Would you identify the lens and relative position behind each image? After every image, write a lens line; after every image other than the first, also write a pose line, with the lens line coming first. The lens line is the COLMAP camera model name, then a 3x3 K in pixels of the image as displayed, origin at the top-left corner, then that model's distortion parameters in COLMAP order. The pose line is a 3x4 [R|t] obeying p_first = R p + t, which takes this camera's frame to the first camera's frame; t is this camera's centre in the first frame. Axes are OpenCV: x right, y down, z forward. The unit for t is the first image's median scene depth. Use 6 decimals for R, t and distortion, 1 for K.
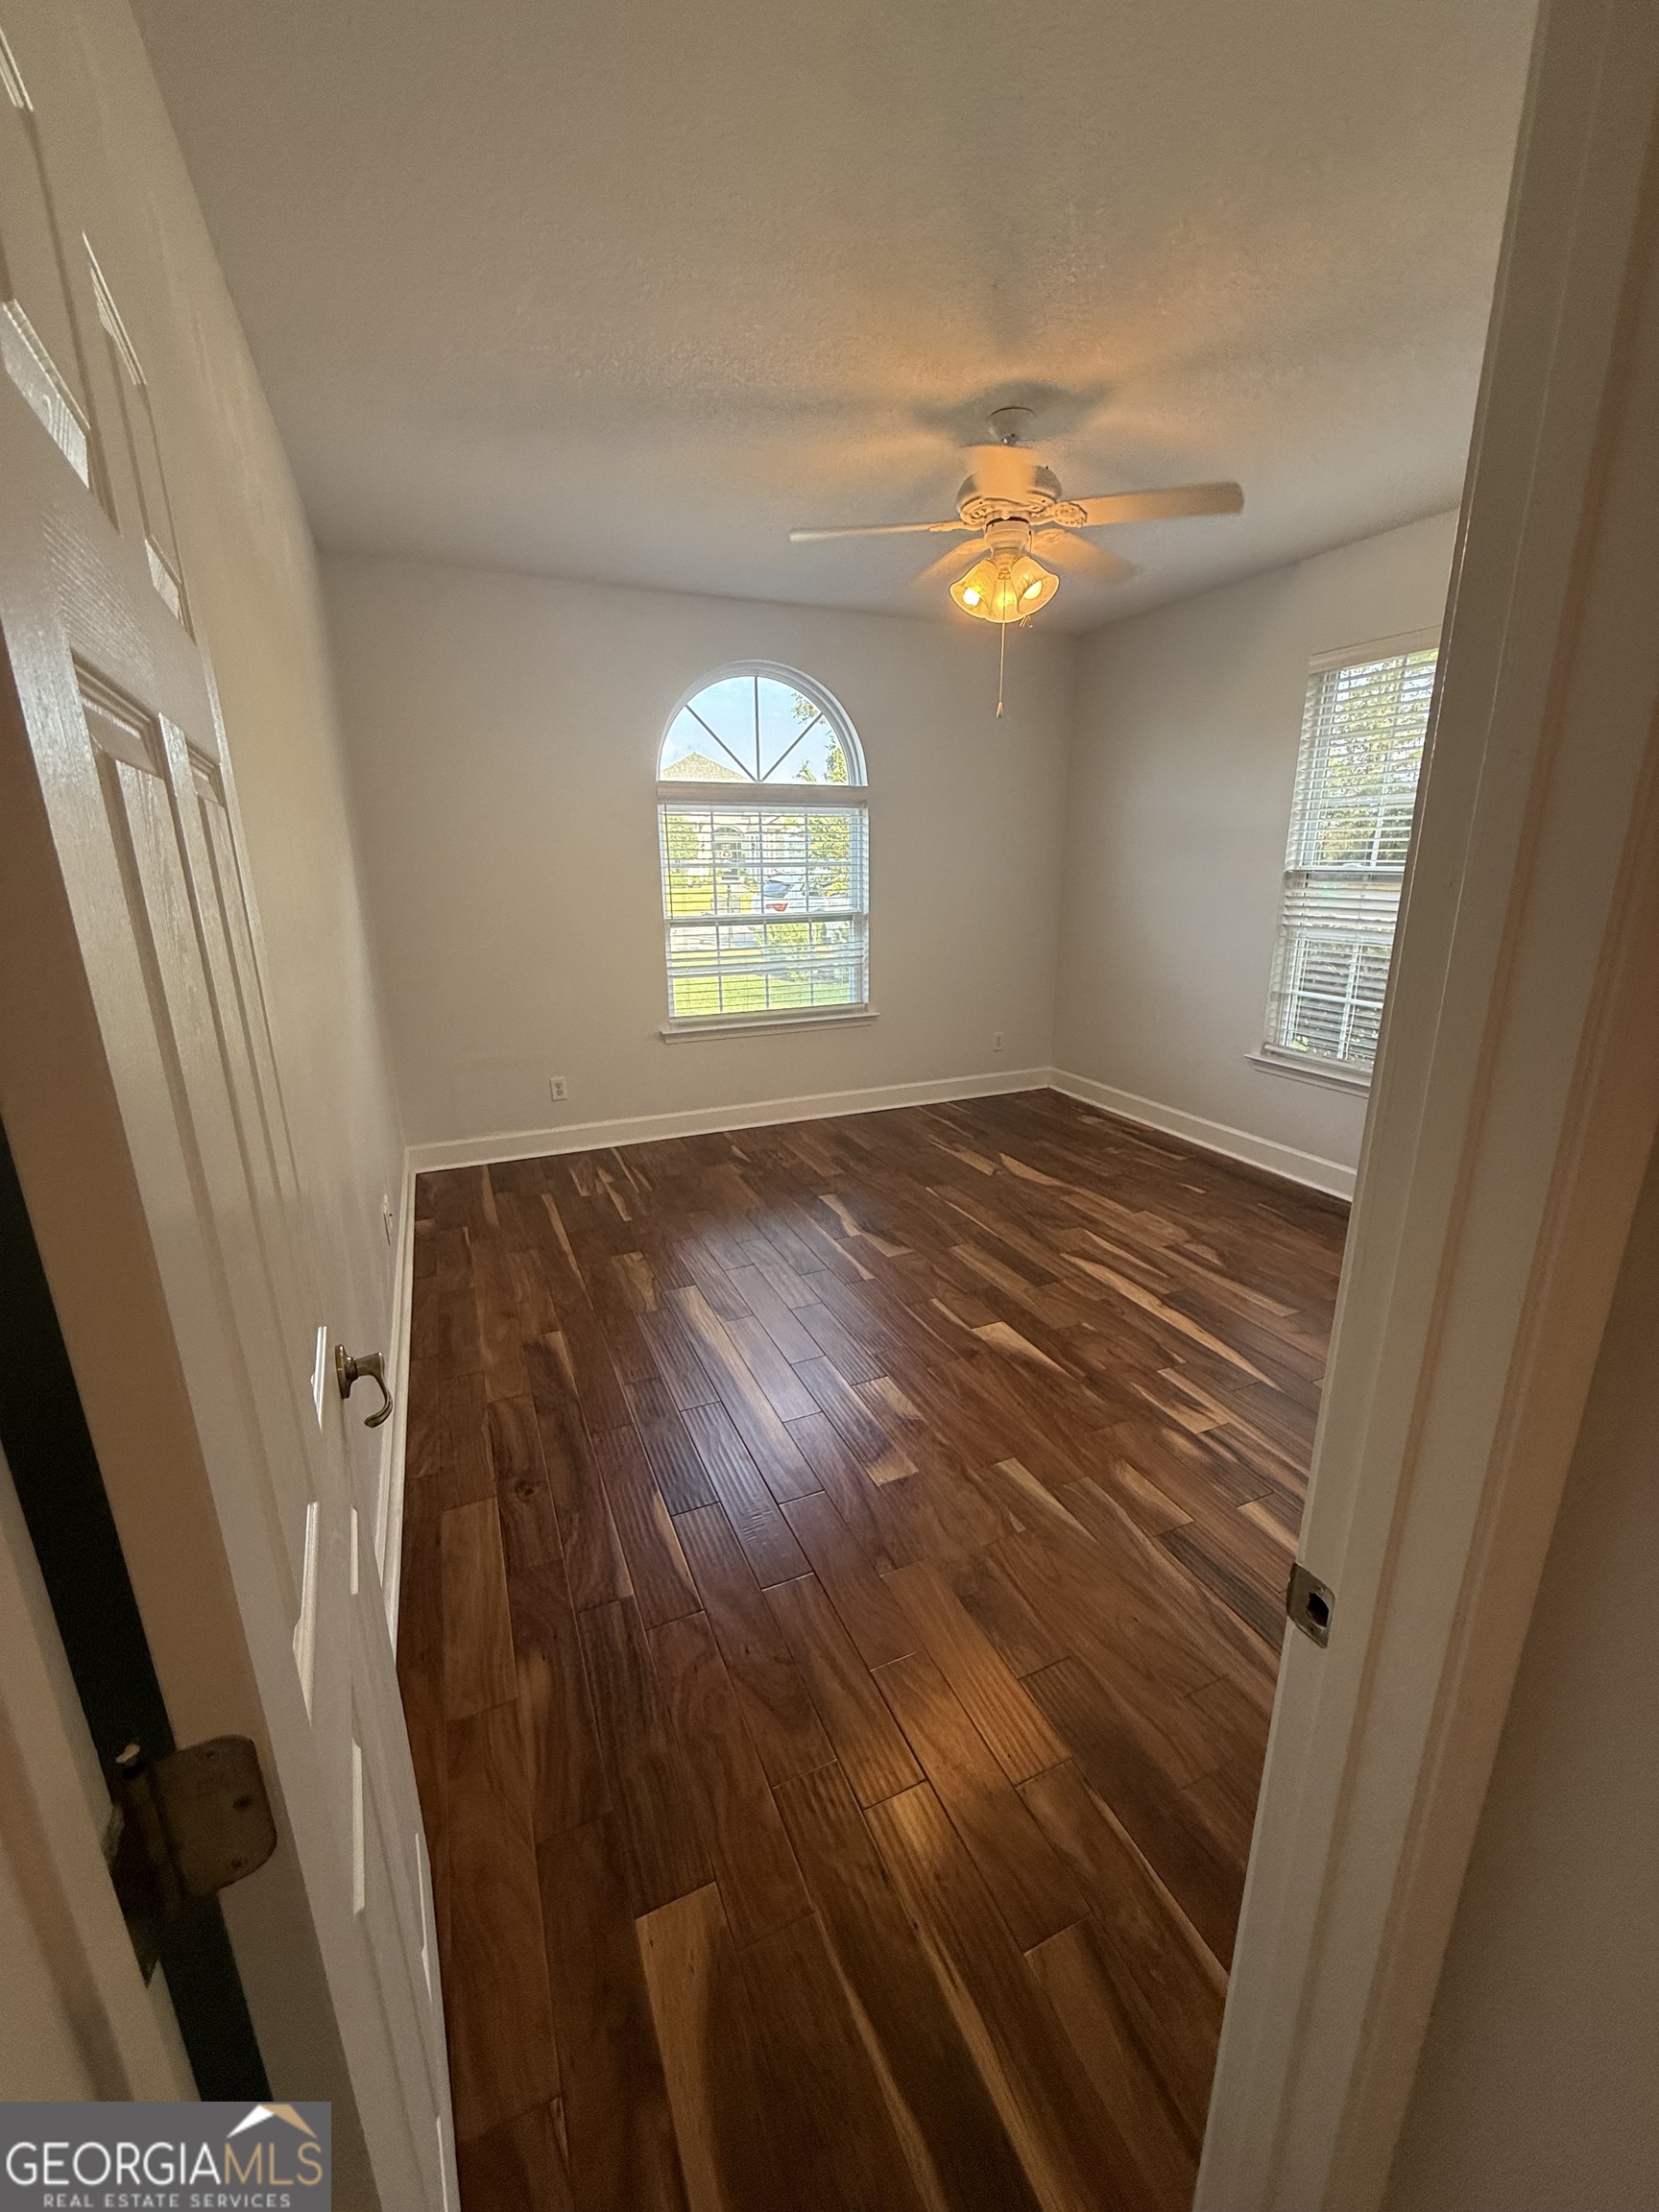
lens RADIAL K [[877.8, 0, 831.2], [0, 877.8, 1101.5], [0, 0, 1]] dist [0.000394, -0.000085]
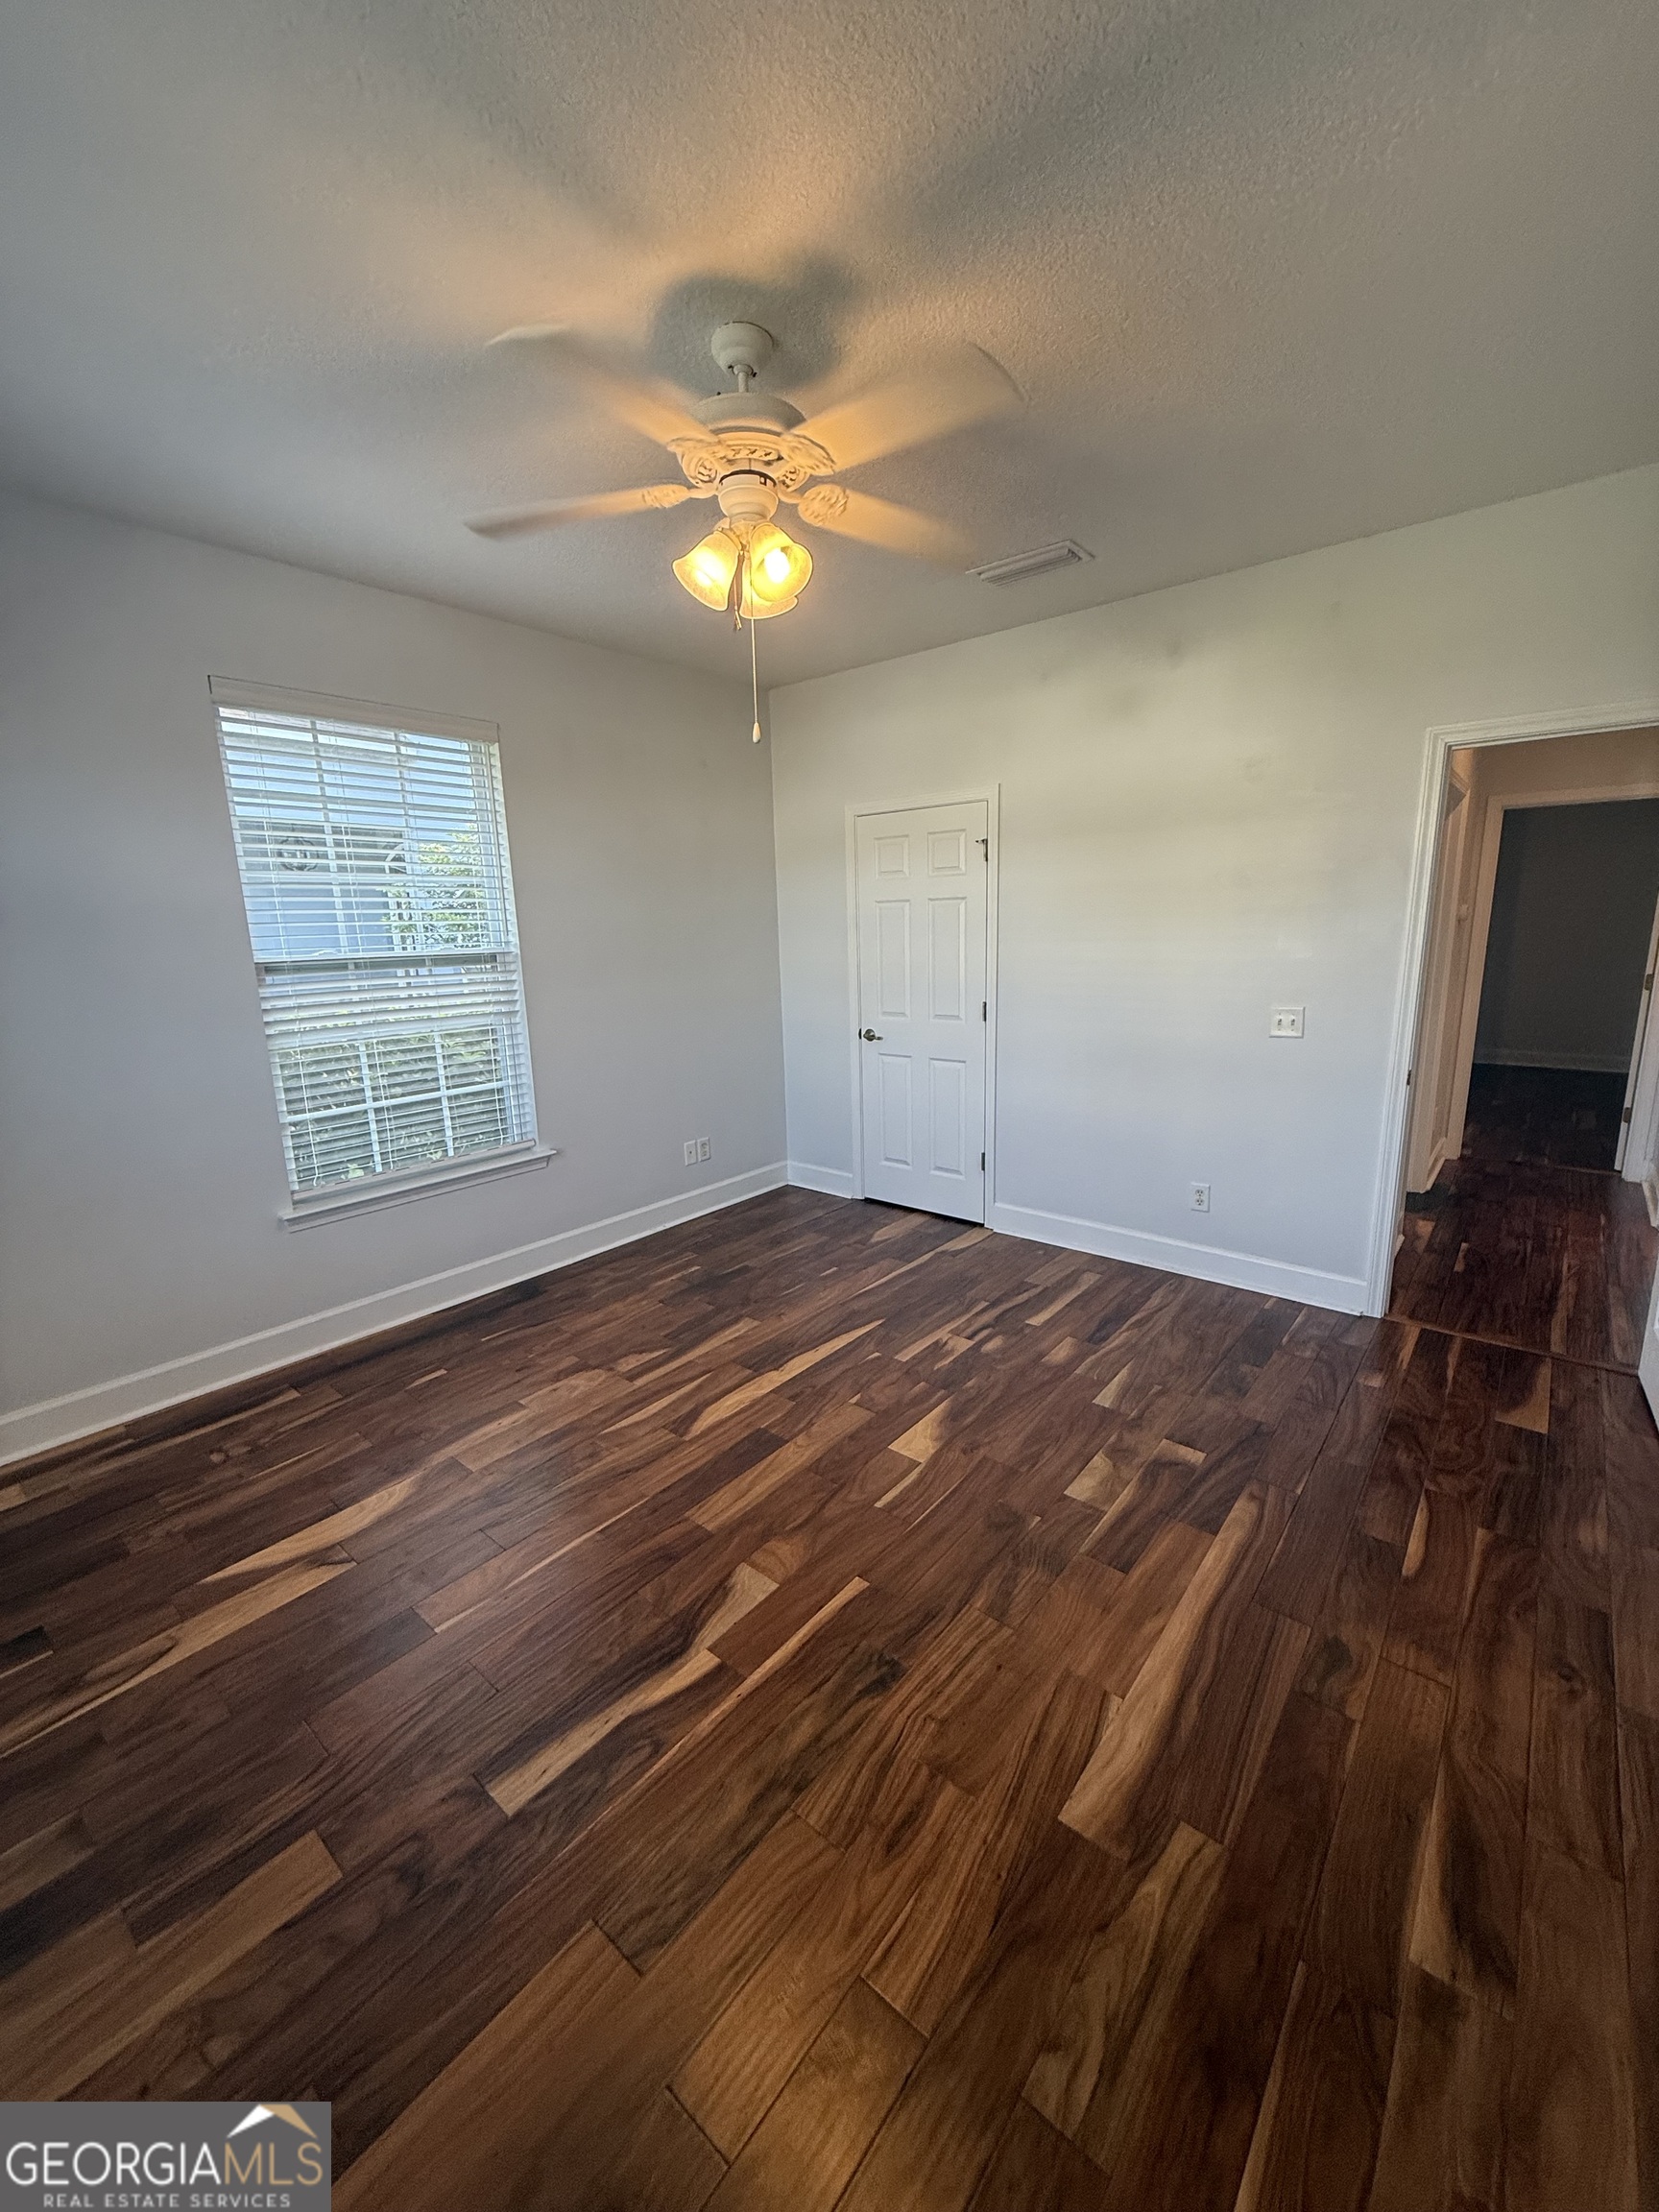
lens RADIAL K [[877.8, 0, 831.2], [0, 877.8, 1101.5], [0, 0, 1]] dist [0.000394, -0.000085]
pose [[-0.445264, -0.161214, 0.880767, -0.397067], [0.269479, 0.913925, 0.303515, -0.276707], [-0.853886, 0.372492, -0.363494, 0.992242]]
